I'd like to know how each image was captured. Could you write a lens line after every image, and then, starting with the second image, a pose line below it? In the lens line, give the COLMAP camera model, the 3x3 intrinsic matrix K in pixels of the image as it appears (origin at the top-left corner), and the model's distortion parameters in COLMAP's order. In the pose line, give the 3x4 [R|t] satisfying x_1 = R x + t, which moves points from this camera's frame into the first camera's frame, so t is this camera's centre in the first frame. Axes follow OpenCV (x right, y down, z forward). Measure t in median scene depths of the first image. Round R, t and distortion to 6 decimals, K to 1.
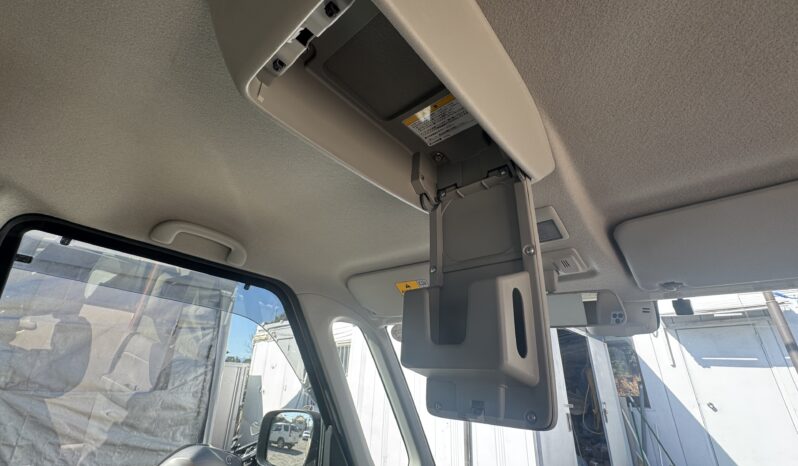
lens RADIAL K [[338.5, 0, 399.0], [0, 338.5, 233.0], [0, 0, 1]] dist [-0.015081, -0.000044]
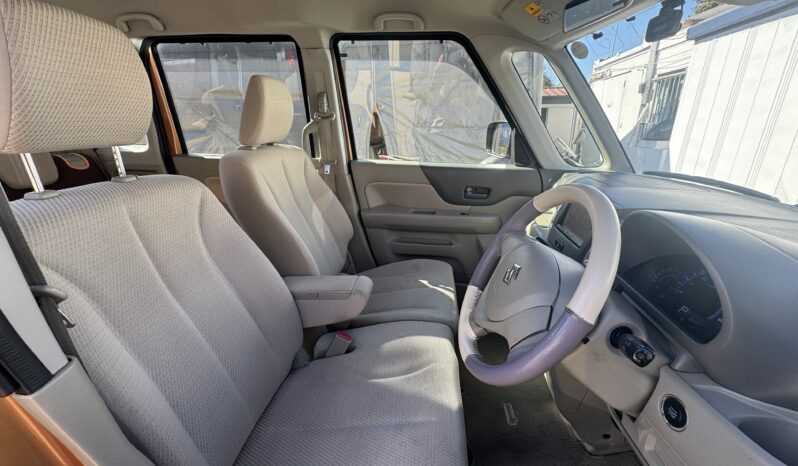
lens RADIAL K [[338.5, 0, 399.0], [0, 338.5, 233.0], [0, 0, 1]] dist [-0.015081, -0.000044]
pose [[0.563275, 0.226025, -0.794754, 0.462458], [0.353298, 0.803613, 0.478943, 0.030037], [0.746928, -0.550562, 0.372801, -0.107576]]
